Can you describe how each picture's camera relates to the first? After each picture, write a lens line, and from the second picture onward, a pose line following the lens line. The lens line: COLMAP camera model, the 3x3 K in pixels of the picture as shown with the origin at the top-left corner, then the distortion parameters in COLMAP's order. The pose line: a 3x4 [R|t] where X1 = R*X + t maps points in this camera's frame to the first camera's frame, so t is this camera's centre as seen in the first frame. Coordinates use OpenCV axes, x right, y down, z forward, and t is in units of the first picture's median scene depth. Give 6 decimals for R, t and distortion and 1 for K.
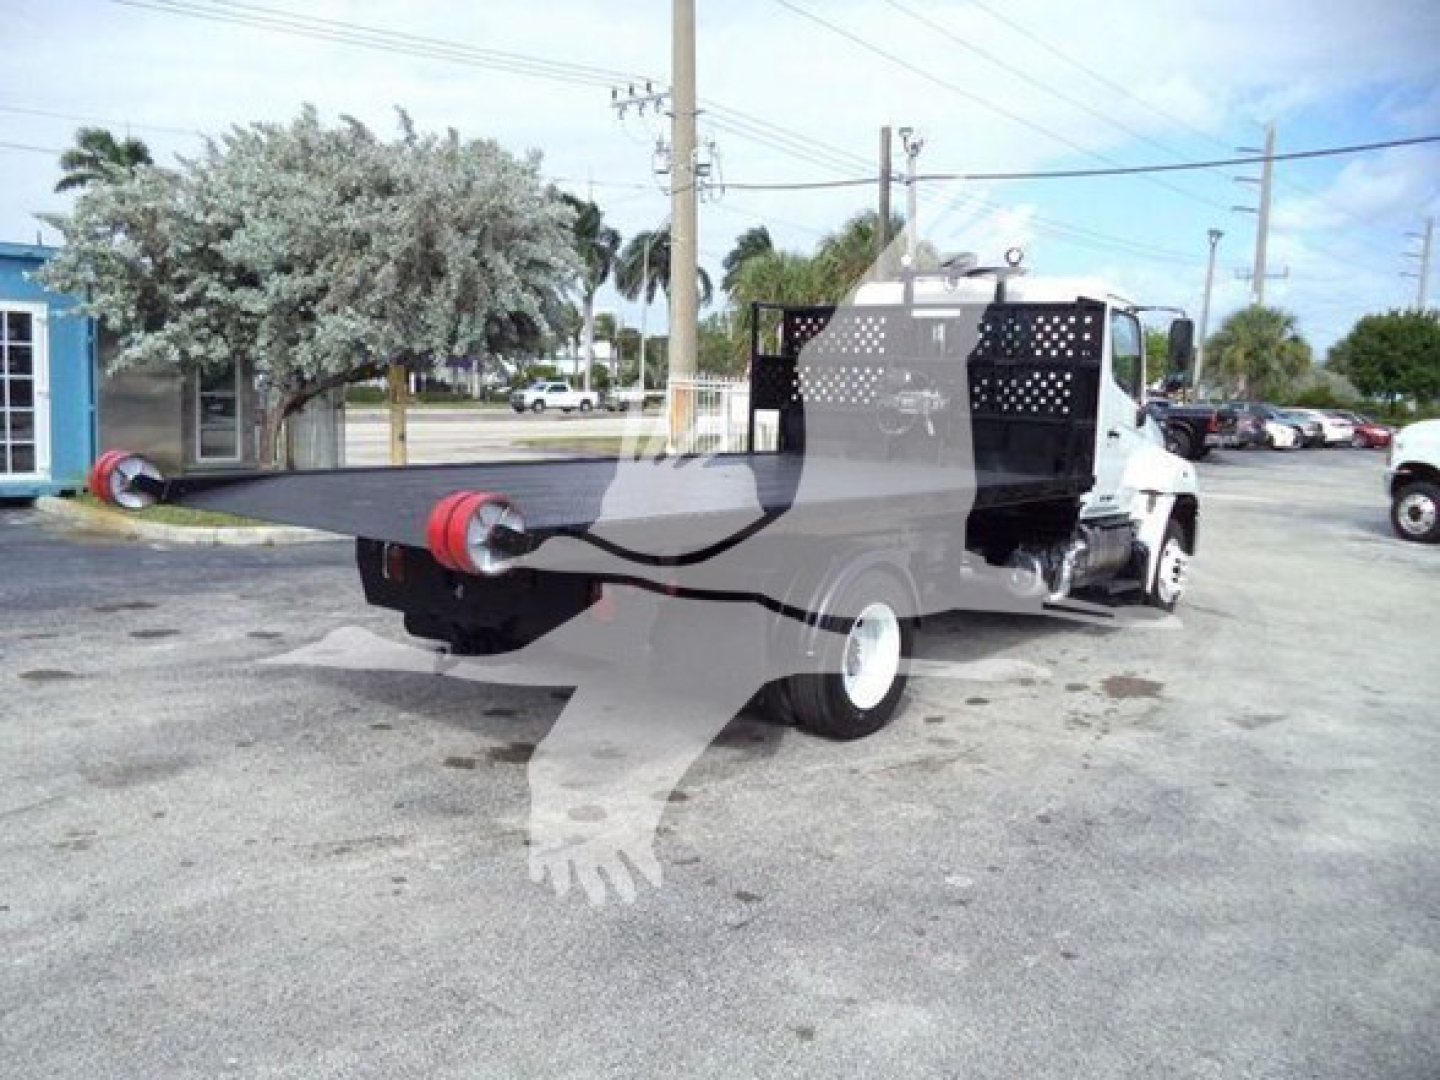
lens RADIAL K [[1169.4, 0, 669.9], [0, 1169.4, 544.3], [0, 0, 1]] dist [-0.050926, 0.001227]
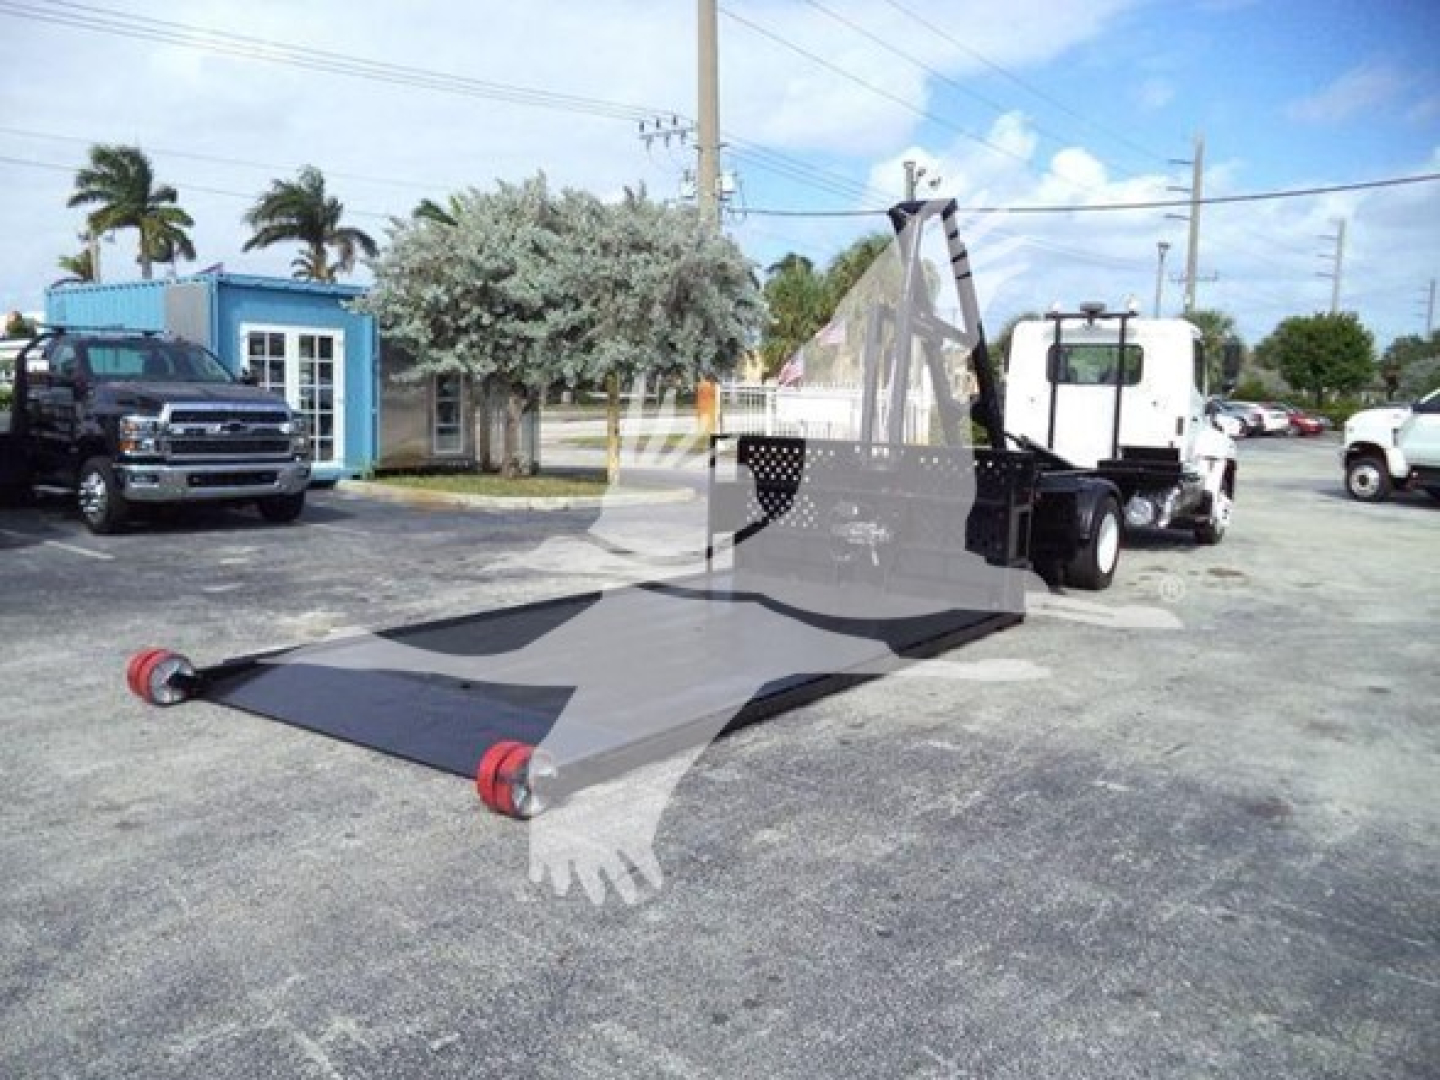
lens RADIAL K [[1186.1, 0, 655.9], [0, 1186.1, 537.6], [0, 0, 1]] dist [-0.028466, -0.053457]
pose [[0.998313, -0.017977, 0.055201, -0.239148], [0.018442, 0.999799, -0.007922, 0.034891], [-0.055047, 0.008927, 0.998444, -0.295077]]
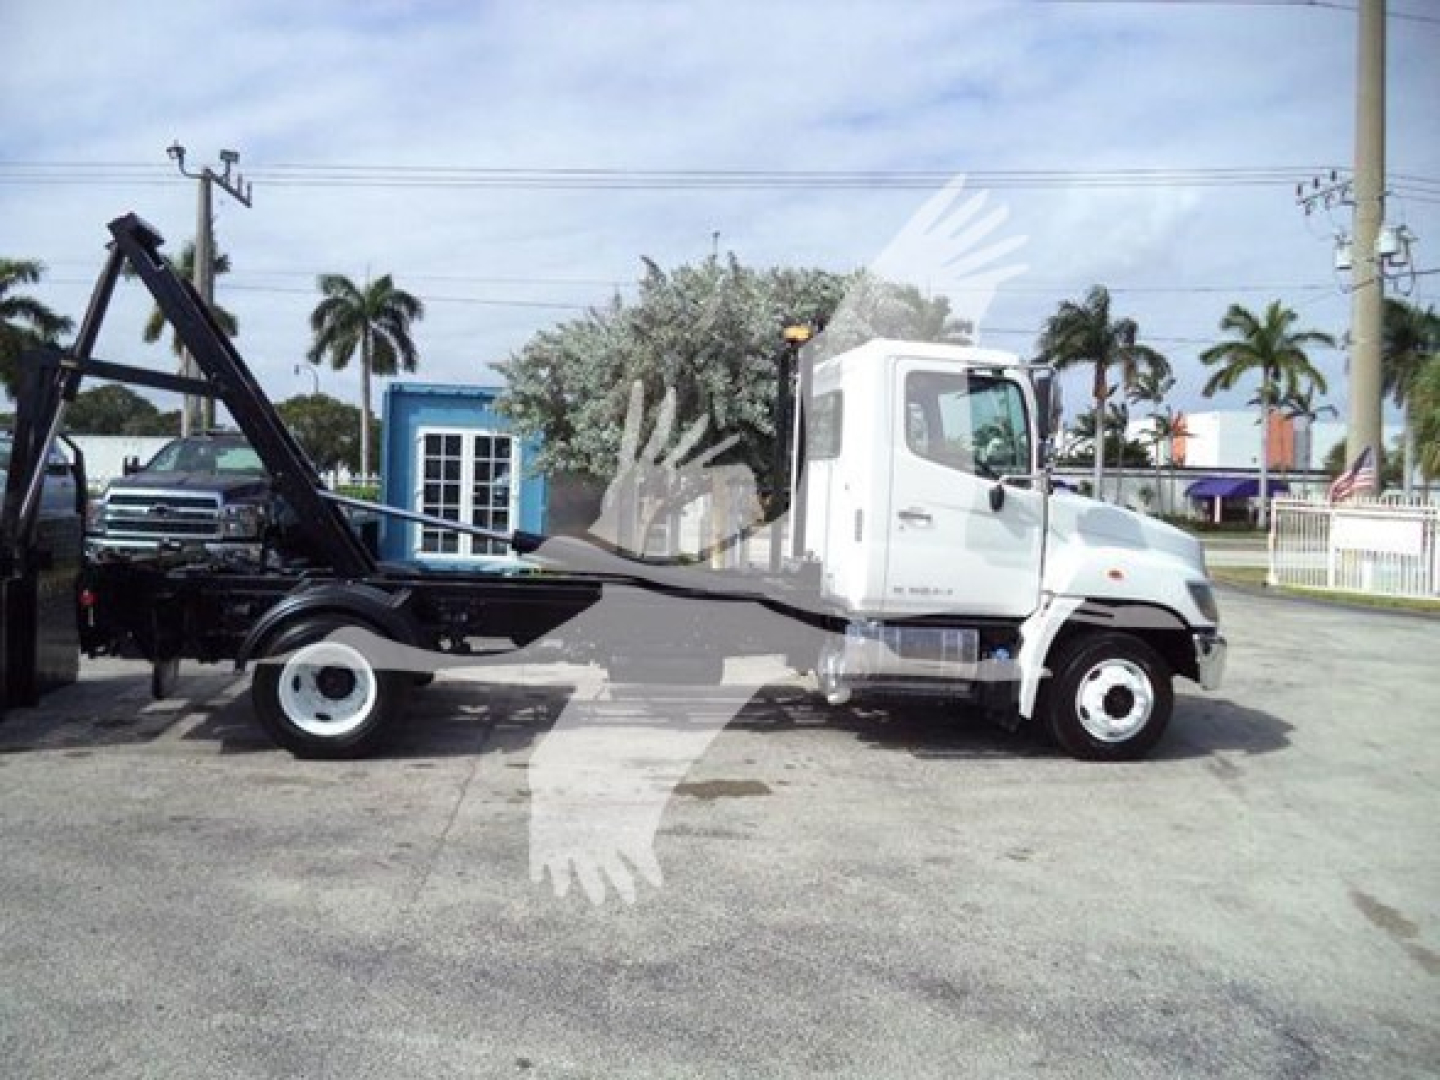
lens RADIAL K [[1158.0, 0, 726.3], [0, 1158.0, 543.0], [0, 0, 1]] dist [-0.024543, -0.003069]
pose [[0.758119, 0.019726, -0.651818, 0.467826], [-0.094646, 0.992287, -0.080051, 0.003565], [0.645212, 0.122380, 0.754139, 0.149348]]
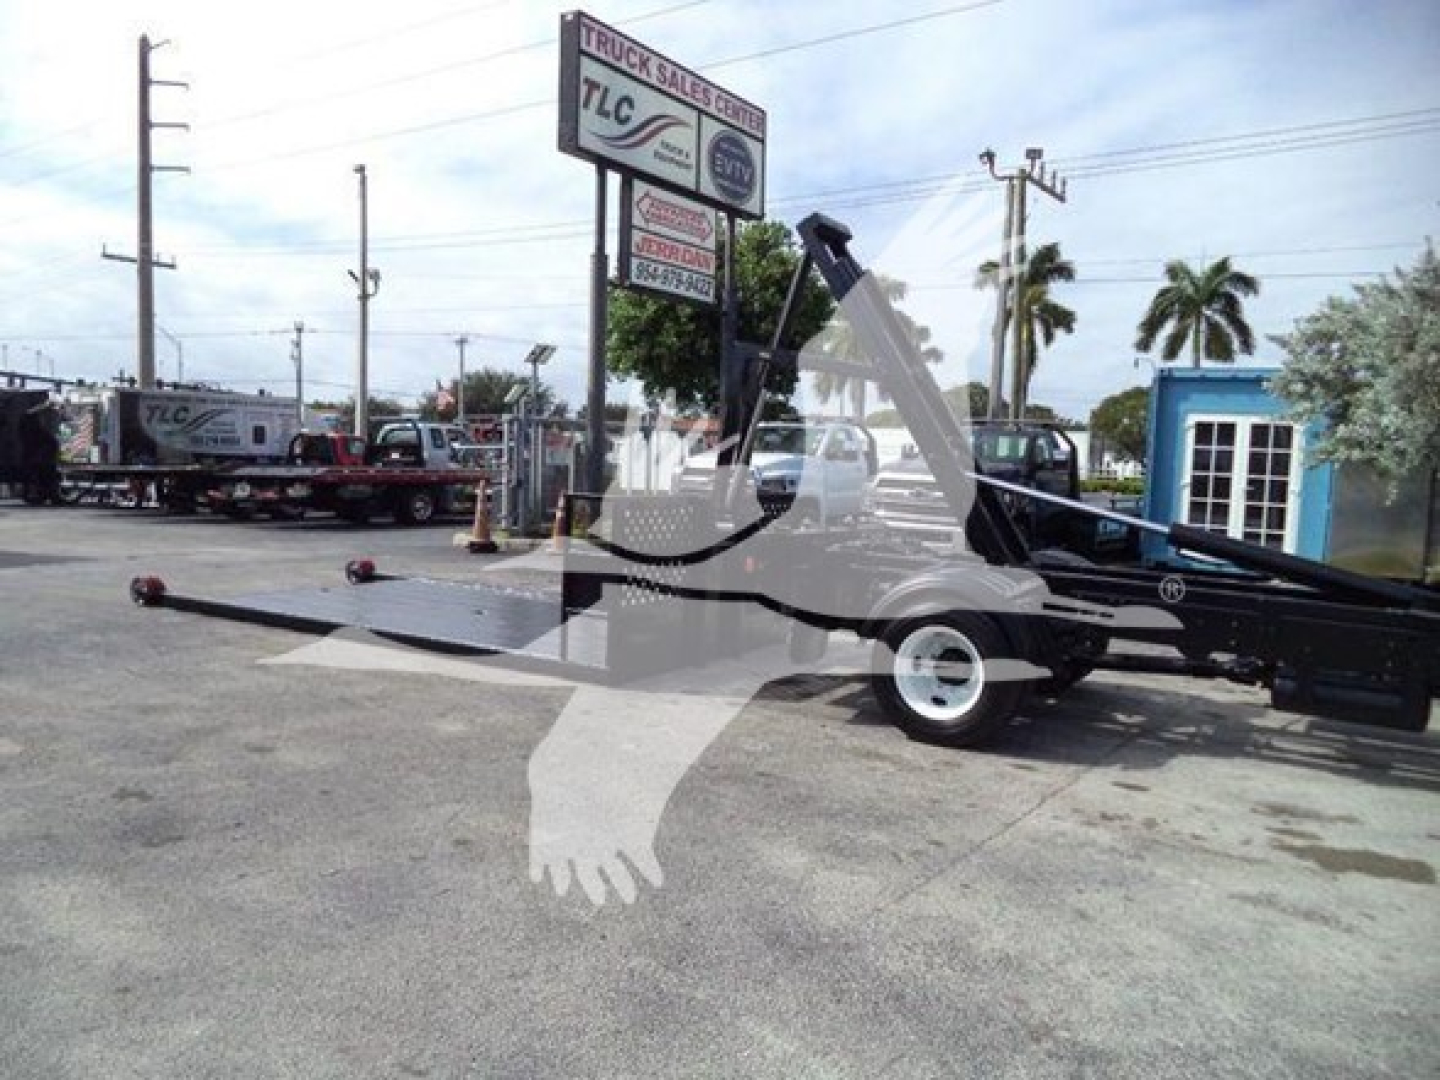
lens RADIAL K [[1162.0, 0, 720.3], [0, 1162.0, 563.8], [0, 0, 1]] dist [-0.050824, 0.013666]
pose [[0.156452, 0.069248, -0.985255, 0.479116], [-0.175806, 0.983562, 0.041212, -0.005859], [0.971913, 0.166766, 0.166054, 0.231727]]
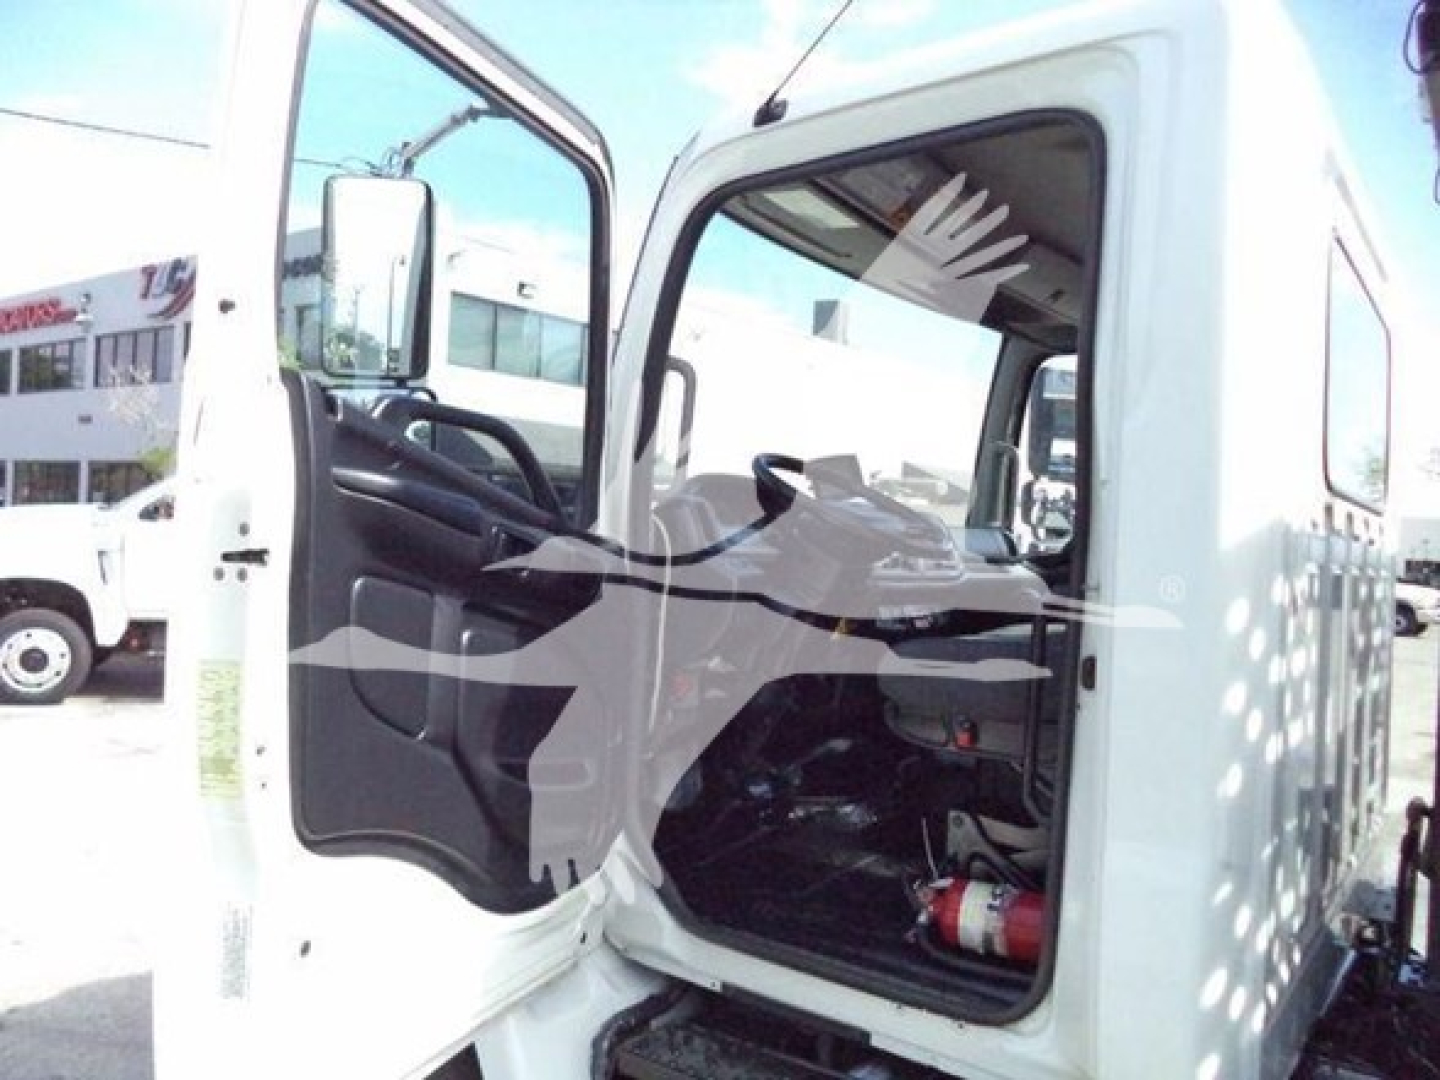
lens RADIAL K [[1169.4, 0, 718.9], [0, 1169.4, 547.1], [0, 0, 1]] dist [-0.022274, -0.006803]
pose [[-0.097632, -0.050998, 0.993915, 0.000436], [0.082331, 0.994849, 0.059133, -0.094340], [-0.991811, 0.087603, -0.092930, 0.693970]]
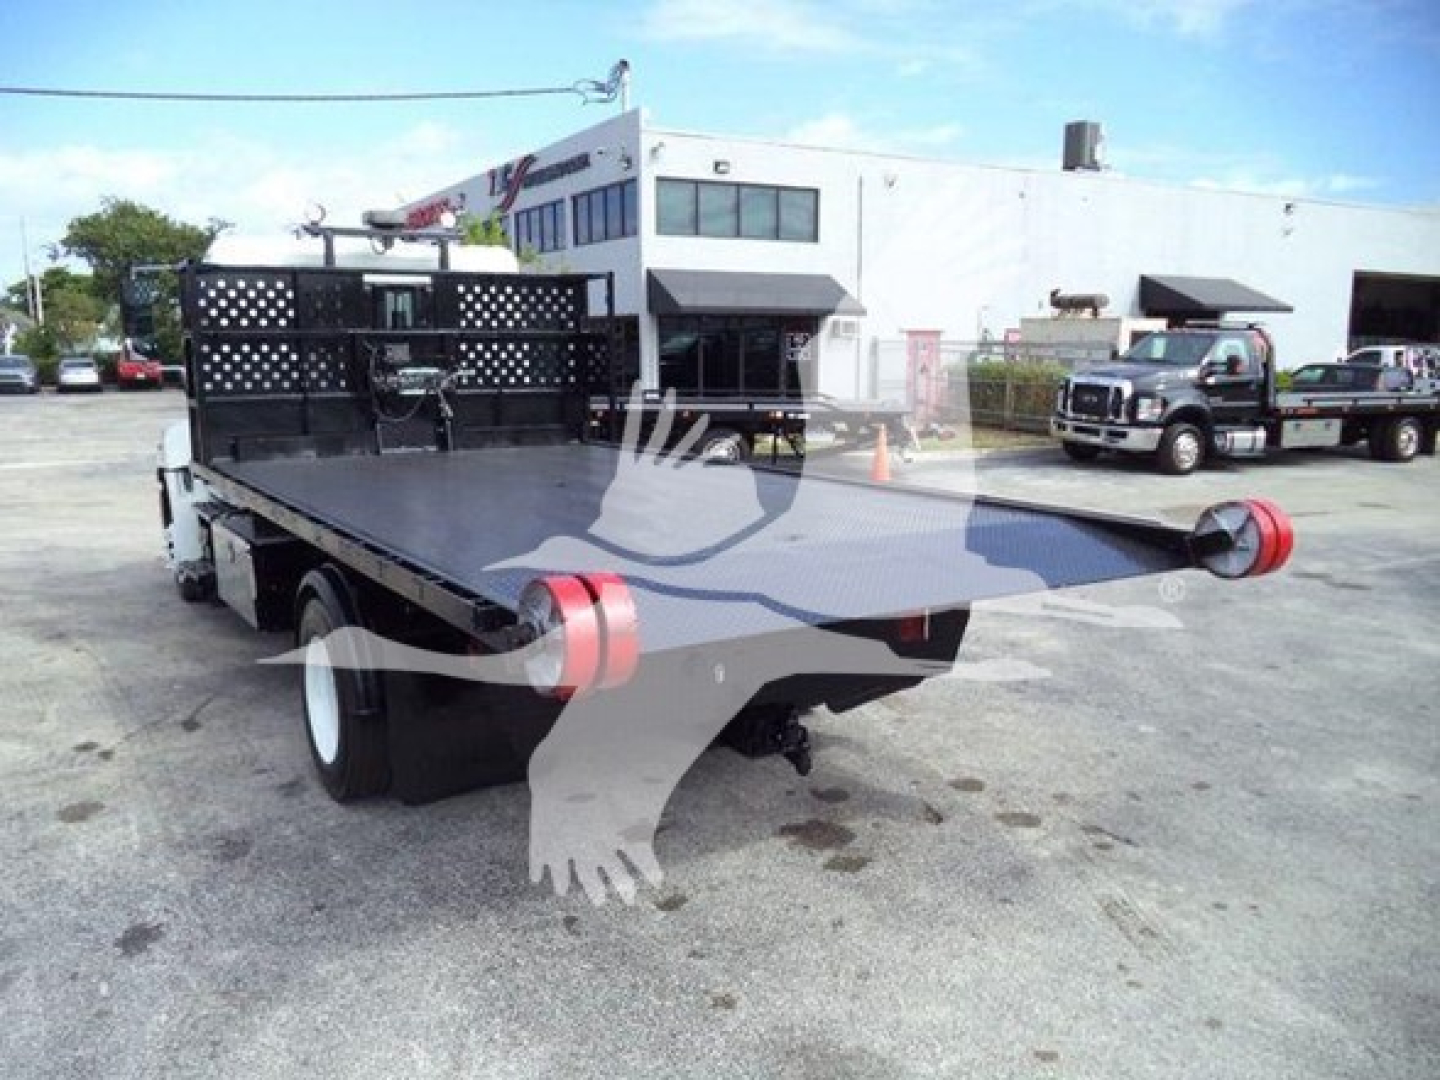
lens RADIAL K [[1199.8, 0, 722.4], [0, 1199.8, 544.6], [0, 0, 1]] dist [-0.028037, 0.009391]
pose [[0.294953, -0.188469, 0.936740, -0.330334], [0.142383, 0.978078, 0.151954, -0.058822], [-0.944844, 0.088556, 0.315322, 0.280502]]
